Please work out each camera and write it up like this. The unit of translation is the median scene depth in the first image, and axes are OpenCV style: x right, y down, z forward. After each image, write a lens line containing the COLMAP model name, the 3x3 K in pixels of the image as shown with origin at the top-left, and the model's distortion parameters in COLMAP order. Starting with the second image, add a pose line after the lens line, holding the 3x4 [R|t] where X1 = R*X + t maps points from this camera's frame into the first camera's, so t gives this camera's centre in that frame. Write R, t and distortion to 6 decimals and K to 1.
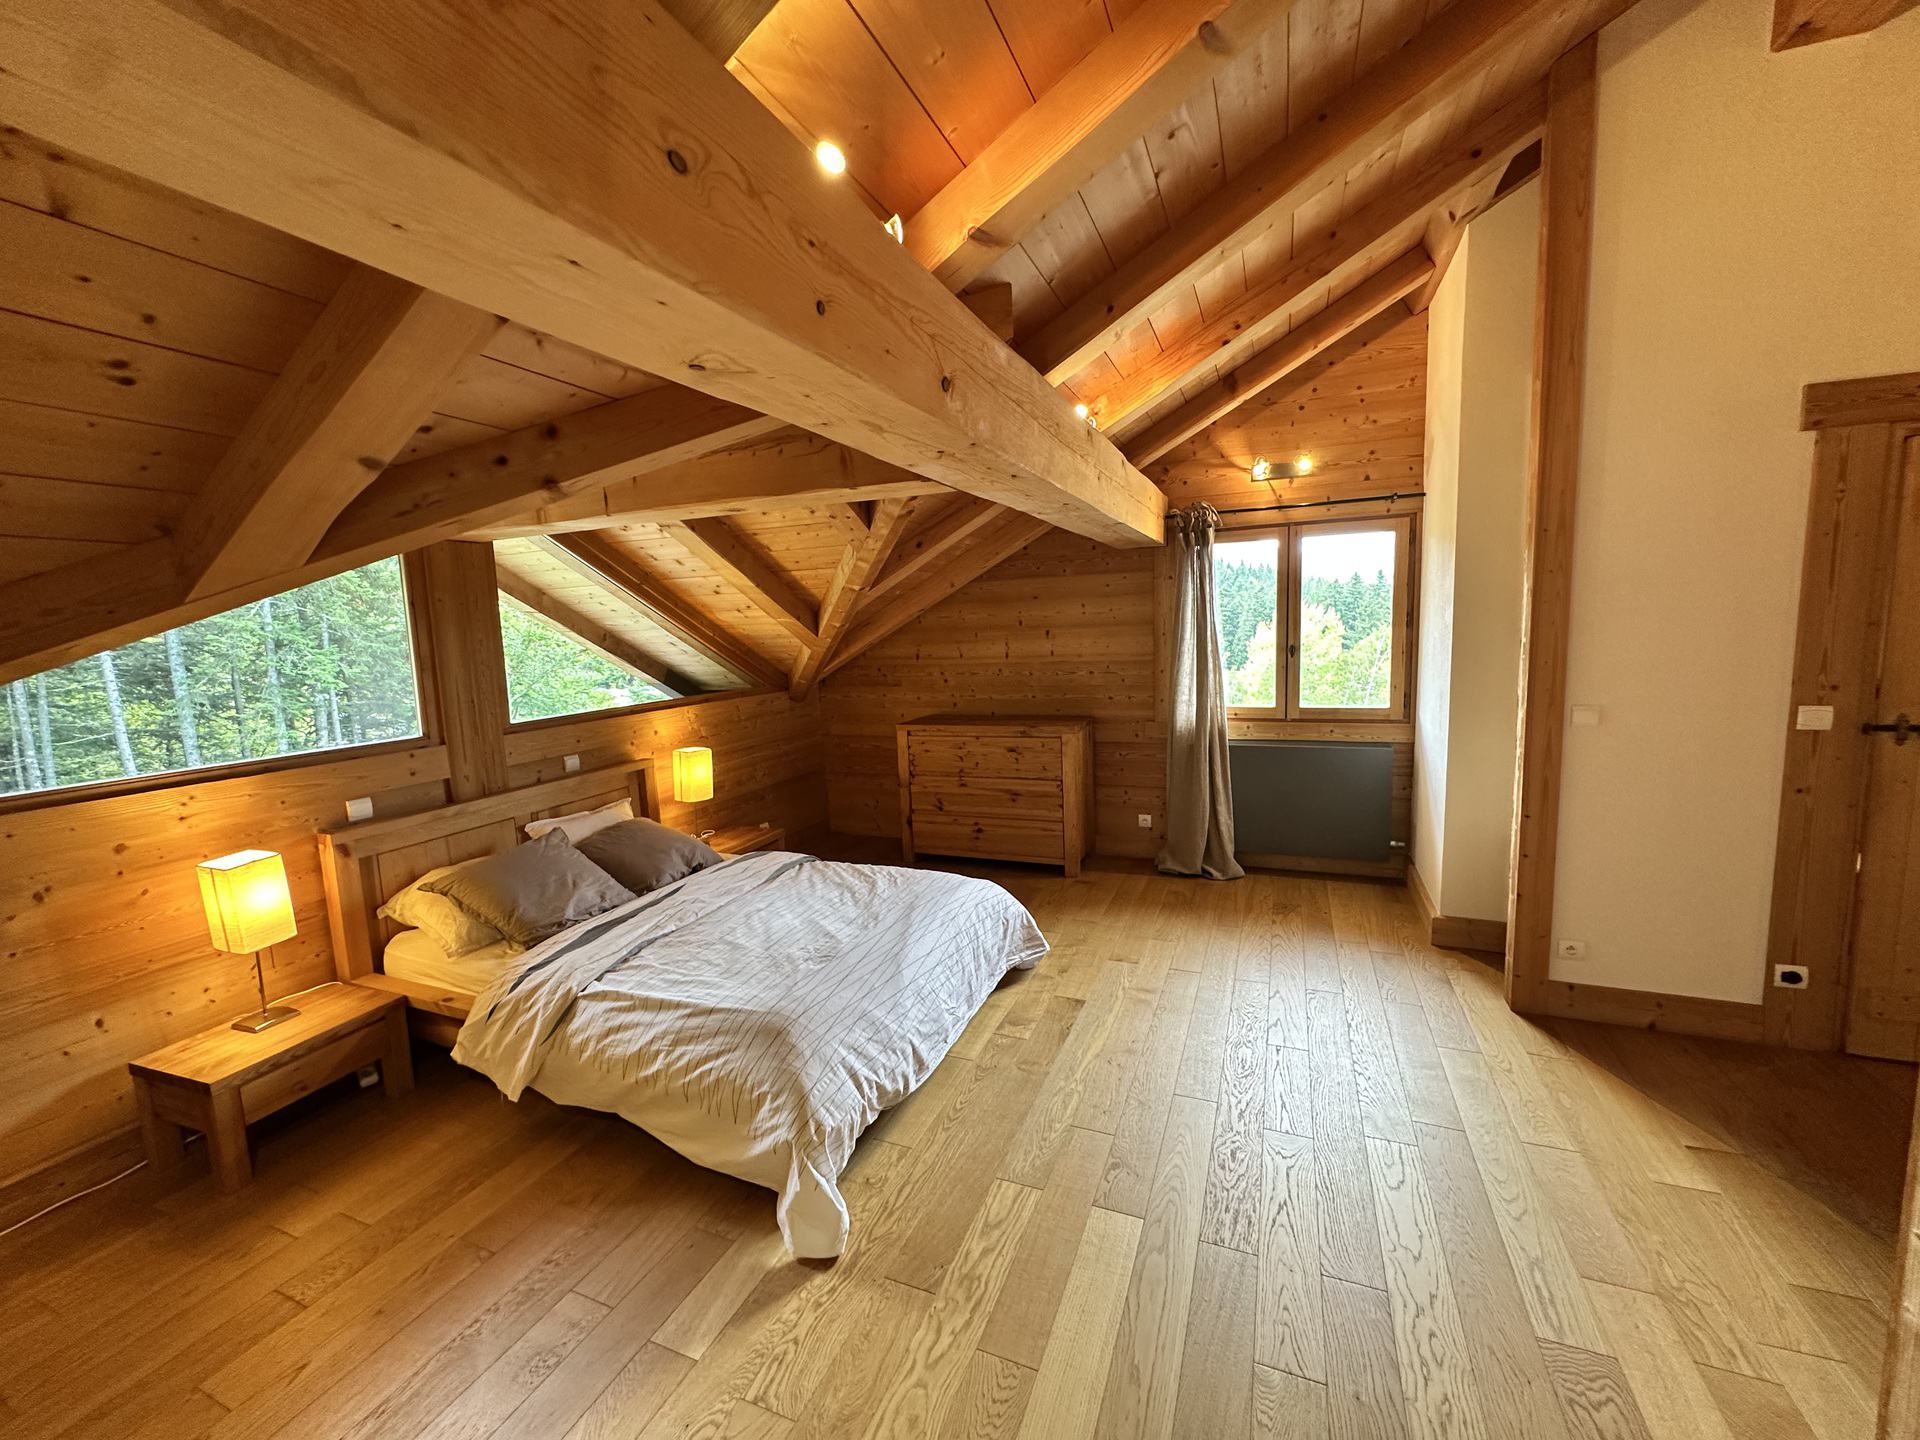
lens RADIAL K [[772.2, 0, 960.0], [0, 772.2, 720.0], [0, 0, 1]] dist [-0.000204, 0.000009]
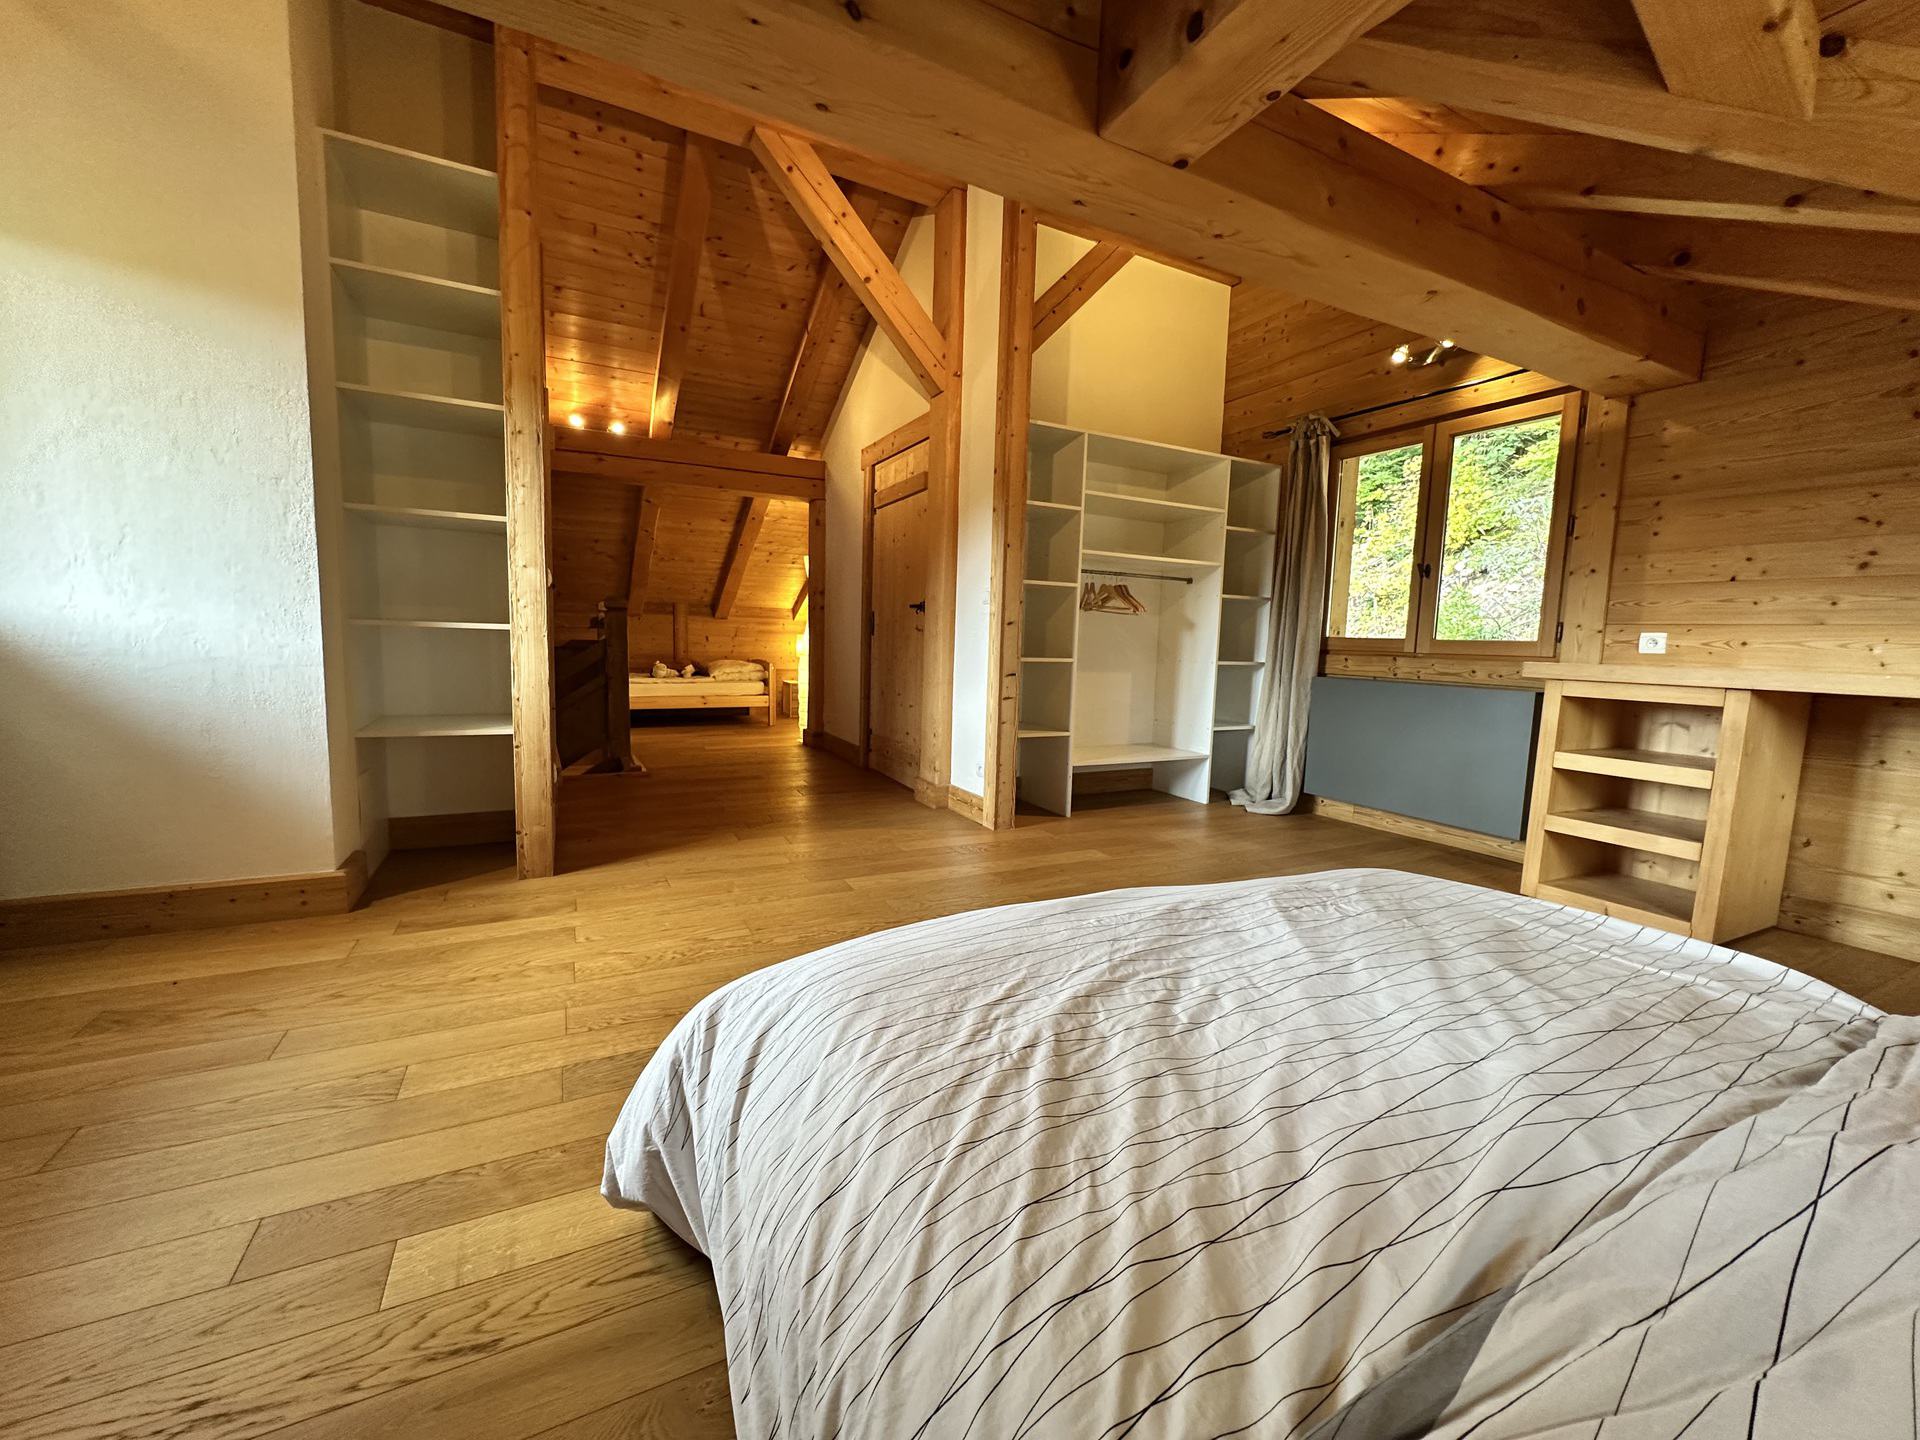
lens RADIAL K [[772.2, 0, 960.0], [0, 772.2, 720.0], [0, 0, 1]] dist [-0.000204, 0.000009]
pose [[-0.766049, -0.054179, 0.640495, -0.277578], [0.075801, 0.981874, 0.173715, 0.047831], [-0.638297, 0.181624, -0.748057, 1.298591]]
